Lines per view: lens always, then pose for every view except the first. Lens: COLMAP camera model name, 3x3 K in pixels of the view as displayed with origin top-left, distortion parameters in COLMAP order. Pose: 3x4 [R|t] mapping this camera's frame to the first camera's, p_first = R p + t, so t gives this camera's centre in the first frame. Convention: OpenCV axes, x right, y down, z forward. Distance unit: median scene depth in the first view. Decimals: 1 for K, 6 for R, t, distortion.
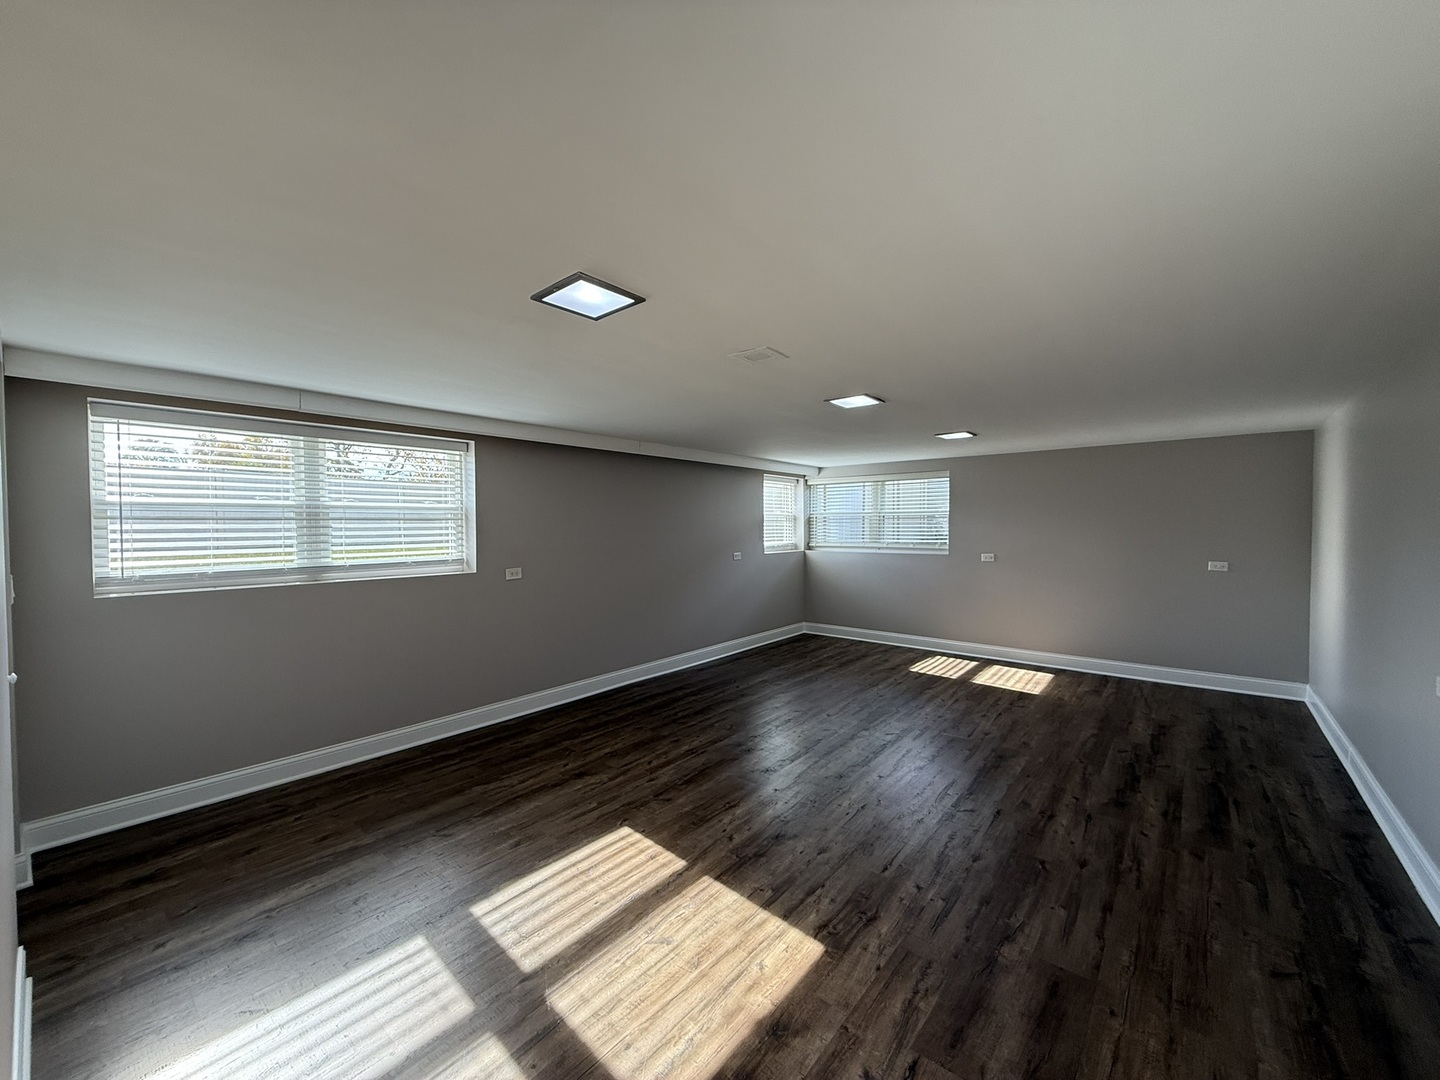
lens RADIAL K [[572.1, 0, 719.0], [0, 572.1, 533.7], [0, 0, 1]] dist [-0.001976, 0.000490]
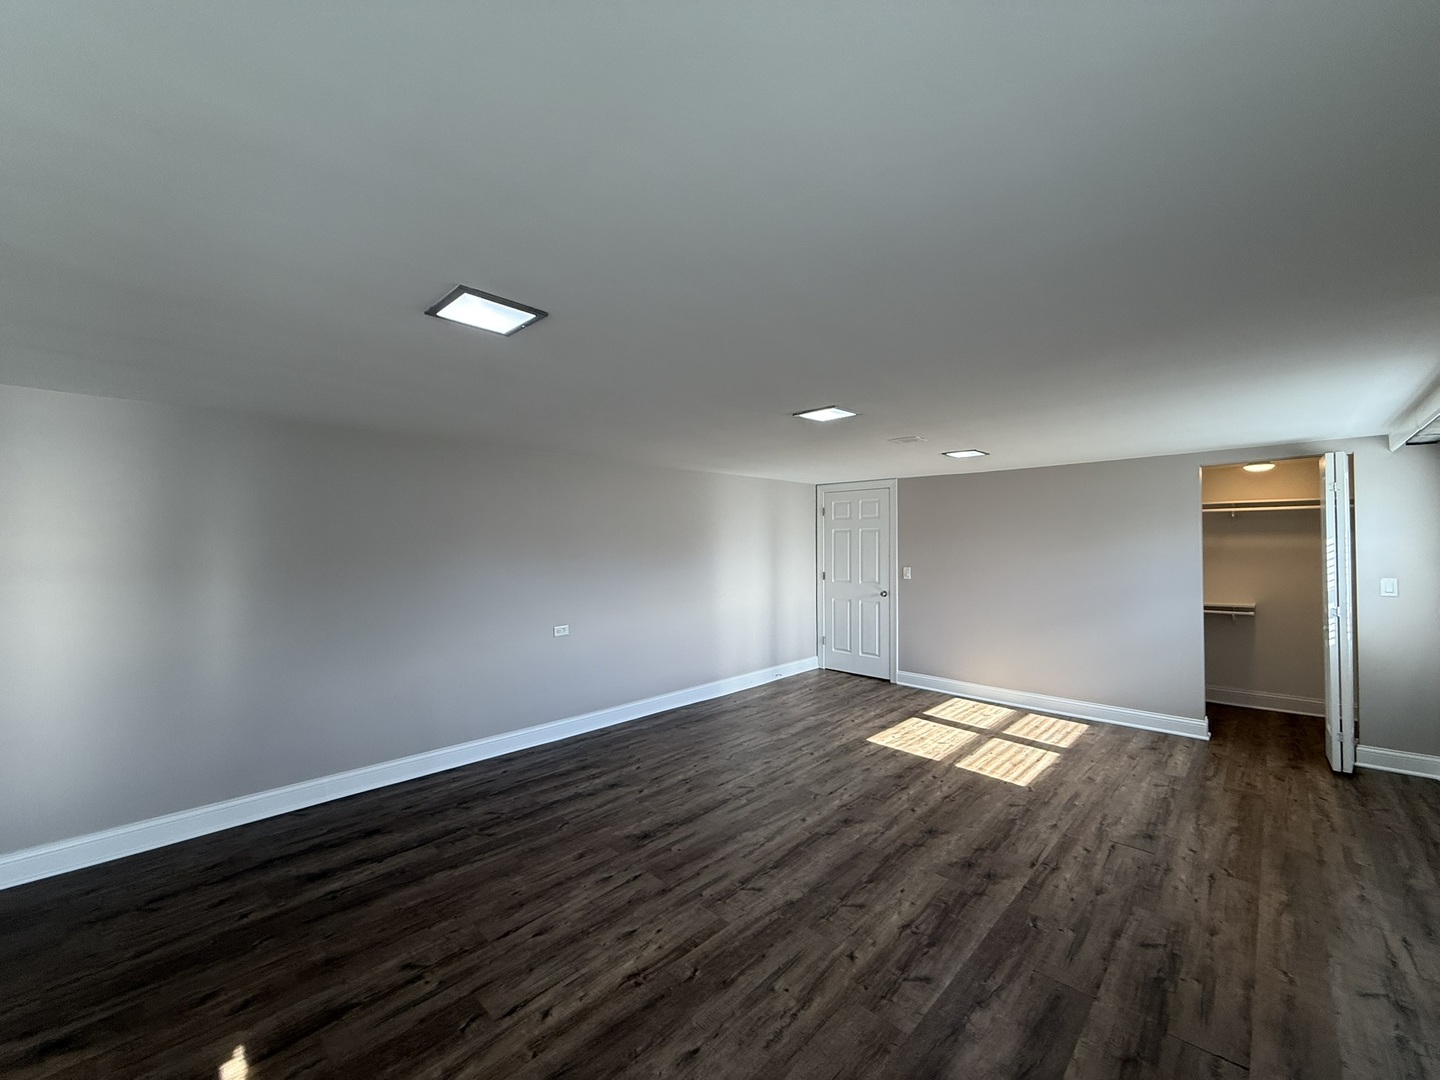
lens RADIAL K [[572.1, 0, 720.4], [0, 572.1, 539.1], [0, 0, 1]] dist [-0.001976, 0.000490]
pose [[-0.997082, 0.007434, 0.075976, 0.392252], [0.007876, 0.999954, 0.005520, -0.048467], [-0.075931, 0.006102, -0.997094, 2.217840]]
